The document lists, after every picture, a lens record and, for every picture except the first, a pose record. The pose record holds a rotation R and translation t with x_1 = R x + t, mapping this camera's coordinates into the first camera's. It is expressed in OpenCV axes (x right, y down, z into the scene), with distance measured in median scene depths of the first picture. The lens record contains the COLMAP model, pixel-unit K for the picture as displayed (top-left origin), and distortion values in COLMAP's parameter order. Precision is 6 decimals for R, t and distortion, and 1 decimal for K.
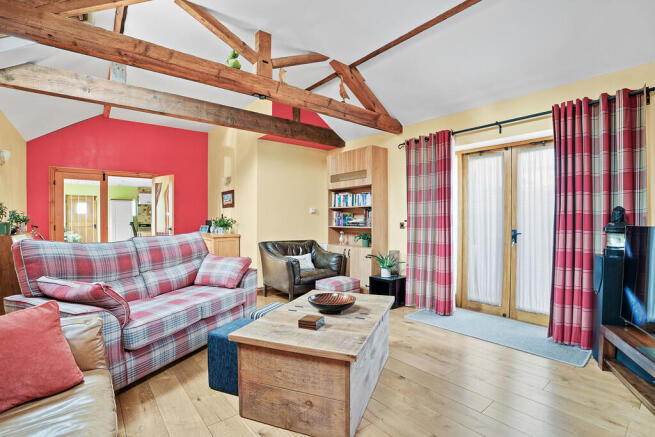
lens RADIAL K [[314.8, 0, 327.4], [0, 314.8, 217.8], [0, 0, 1]] dist [-0.003733, 0.000032]
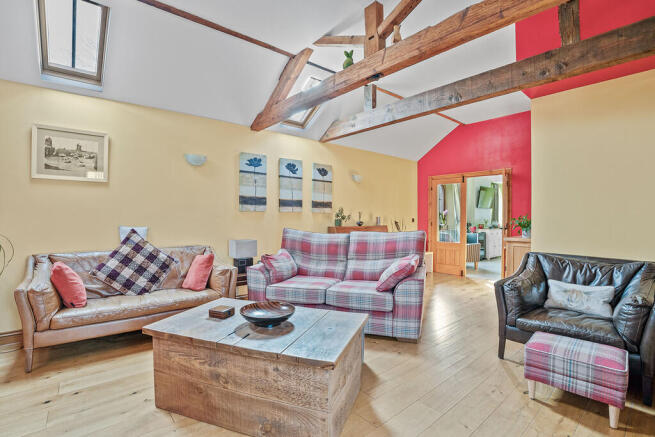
lens RADIAL K [[314.8, 0, 327.2], [0, 314.8, 218.5], [0, 0, 1]] dist [-0.003733, 0.000032]
pose [[0.065732, 0.006895, -0.997813, 0.633626], [-0.000277, 0.999976, 0.006892, -0.000169], [0.997837, -0.000177, 0.065733, 0.777741]]
